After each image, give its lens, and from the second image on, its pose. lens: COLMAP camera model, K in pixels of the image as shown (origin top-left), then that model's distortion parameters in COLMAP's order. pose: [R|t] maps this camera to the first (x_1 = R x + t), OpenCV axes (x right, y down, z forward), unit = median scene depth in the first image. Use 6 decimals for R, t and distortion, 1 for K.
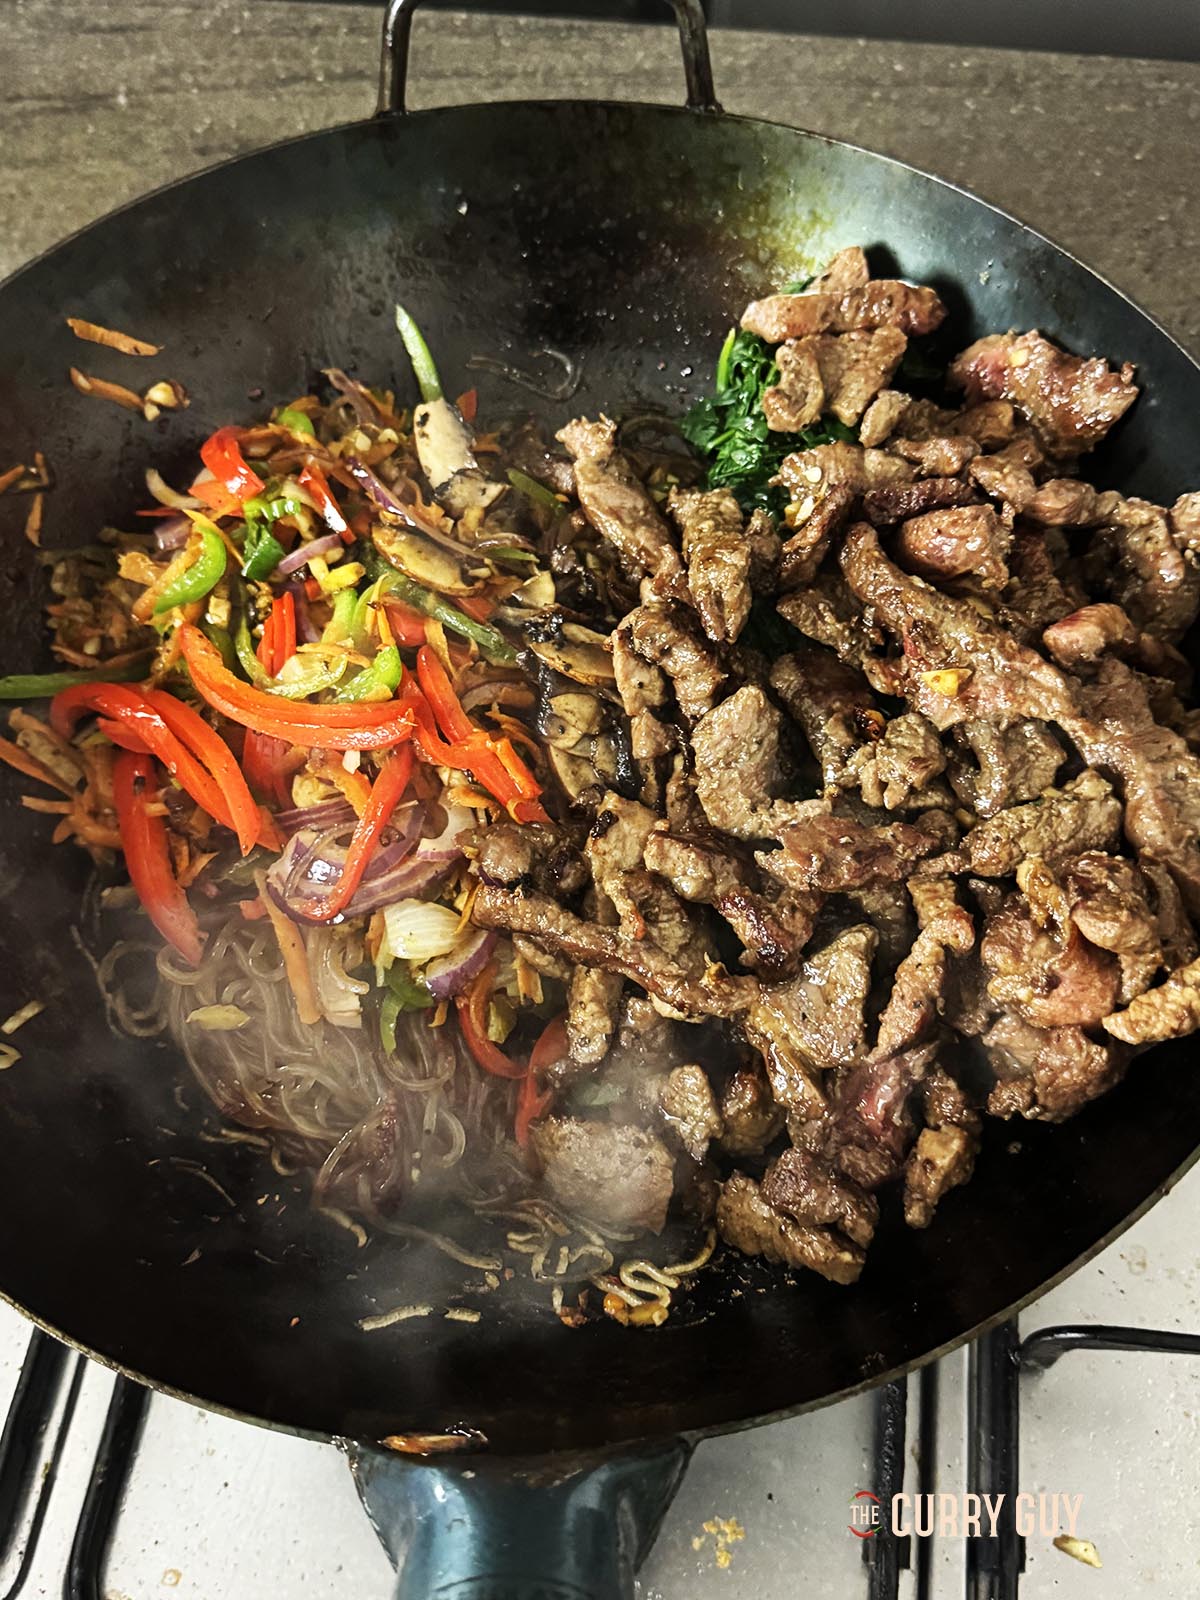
lens RADIAL K [[1603.0, 0, 607.1], [0, 1603.0, 804.9], [0, 0, 1]] dist [0.126214, -0.398070]
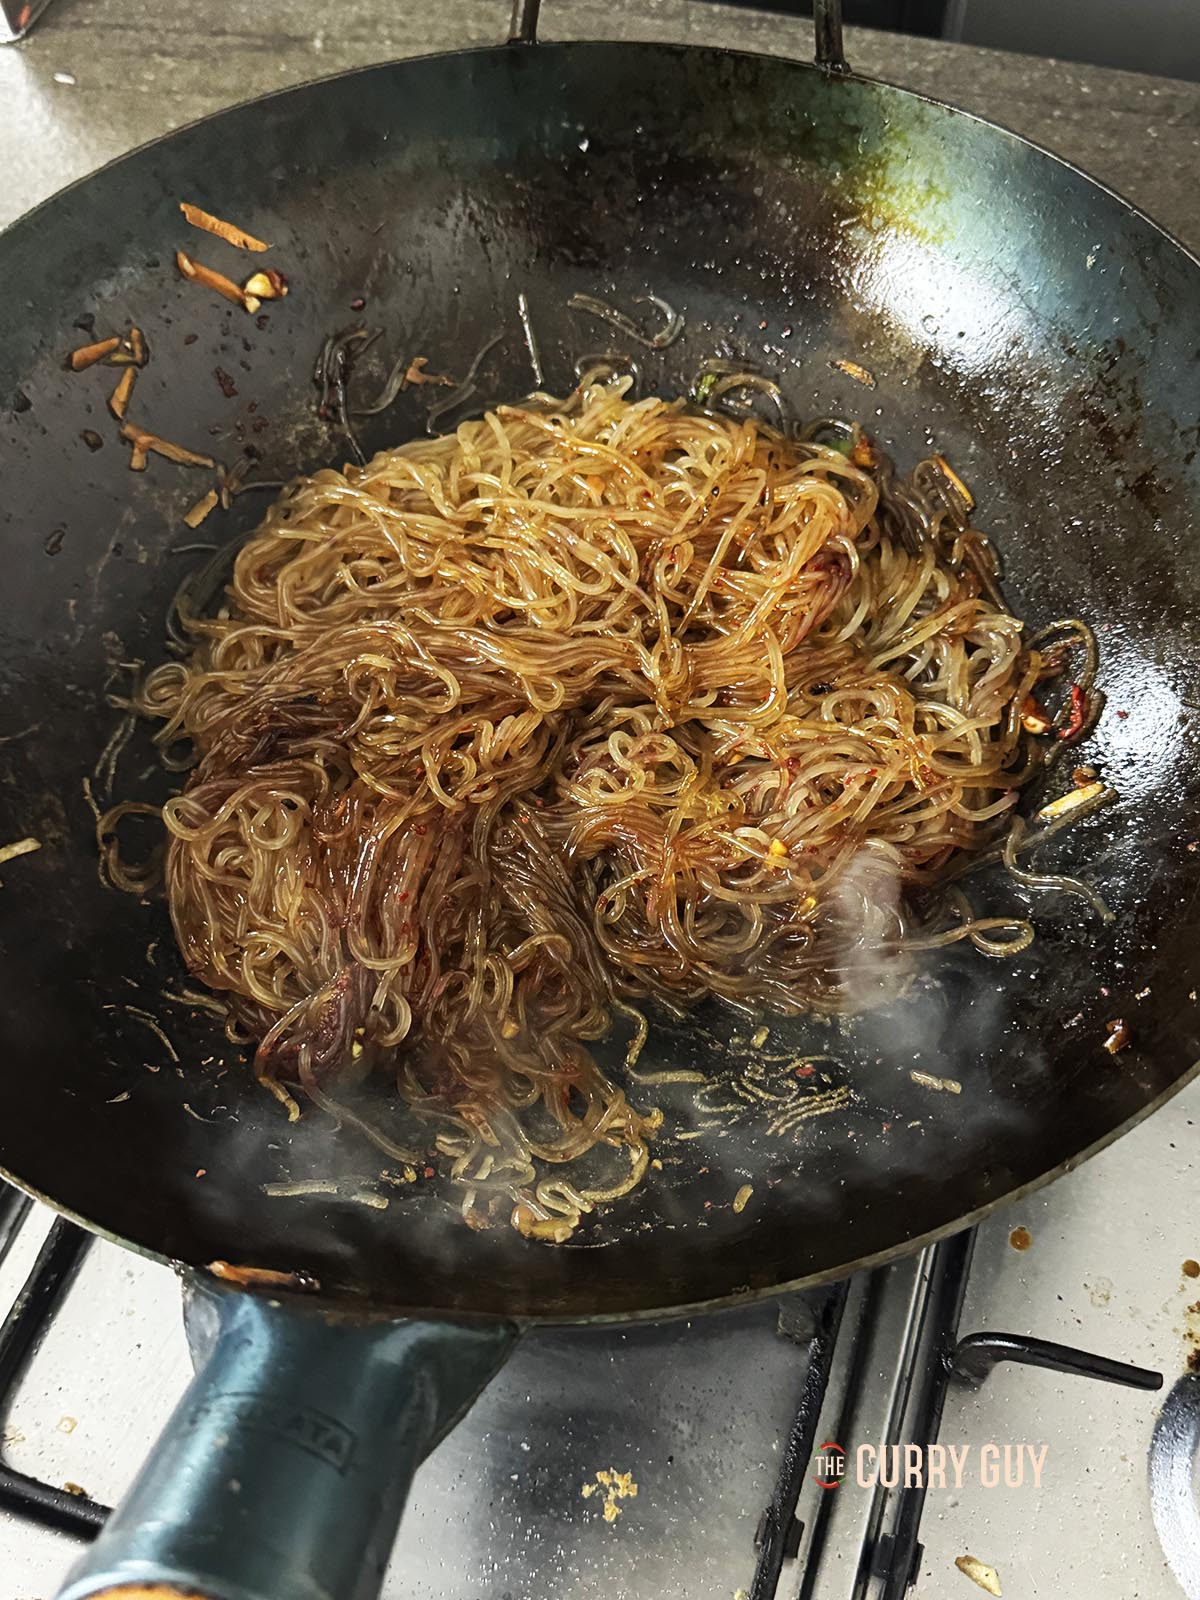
lens RADIAL K [[1598.8, 0, 600.8], [0, 1598.8, 806.5], [0, 0, 1]] dist [0.143797, -0.465078]
pose [[0.983217, 0.145443, -0.110140, 0.097551], [-0.148241, 0.988794, -0.017617, 0.057497], [0.106343, 0.033648, 0.993760, 0.017926]]
